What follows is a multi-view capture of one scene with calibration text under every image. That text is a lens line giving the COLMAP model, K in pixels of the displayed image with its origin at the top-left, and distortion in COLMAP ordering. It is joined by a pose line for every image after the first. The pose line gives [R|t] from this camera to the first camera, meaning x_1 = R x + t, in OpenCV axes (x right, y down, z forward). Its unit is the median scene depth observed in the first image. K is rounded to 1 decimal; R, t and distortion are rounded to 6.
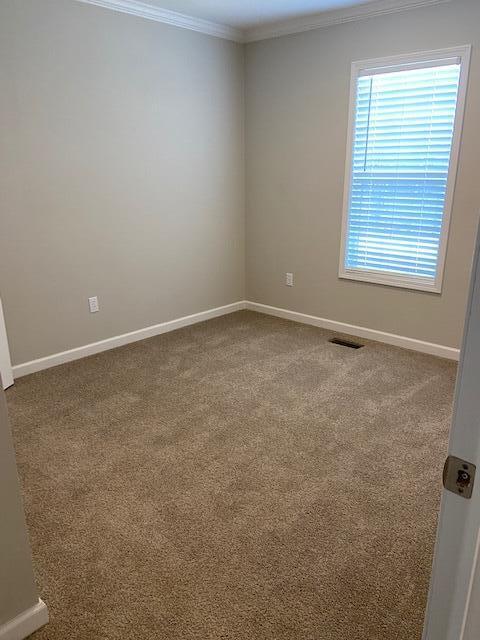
lens RADIAL K [[485.9, 0, 240.4], [0, 485.9, 318.5], [0, 0, 1]] dist [0.036250, -0.054050]
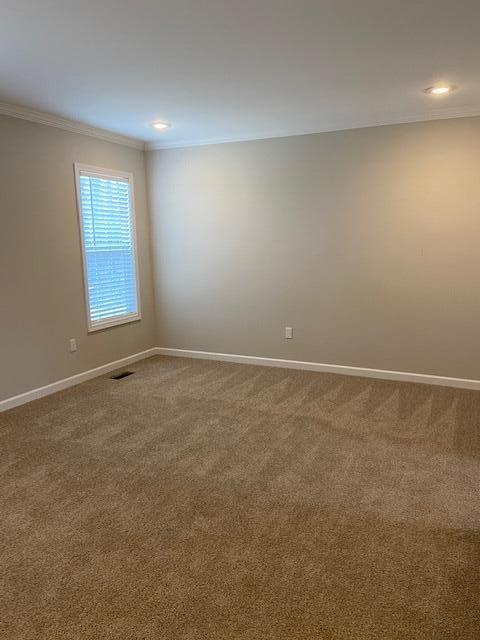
lens RADIAL K [[485.9, 0, 239.5], [0, 485.9, 320.2], [0, 0, 1]] dist [0.036250, -0.054050]
pose [[-0.267969, -0.148940, 0.951845, -1.117270], [0.298526, 0.926516, 0.229020, -0.298794], [-0.916010, 0.345521, -0.203815, 0.977342]]
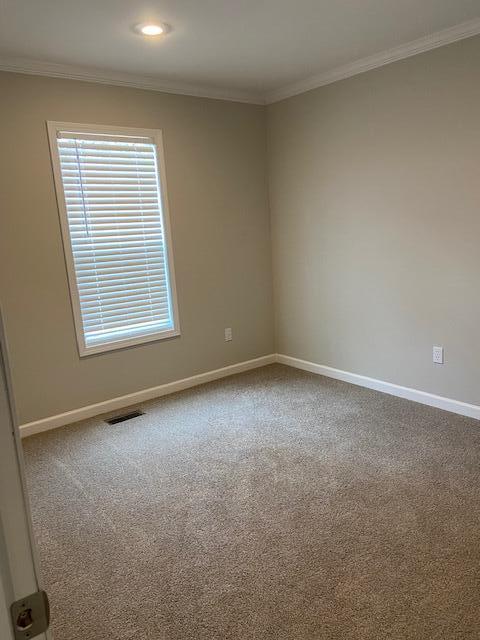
lens RADIAL K [[485.9, 0, 243.3], [0, 485.9, 322.6], [0, 0, 1]] dist [0.036250, -0.054050]
pose [[0.174189, -0.203624, 0.963429, -0.627781], [0.341554, 0.930140, 0.134835, -0.173099], [-0.923580, 0.305576, 0.231568, 0.558115]]
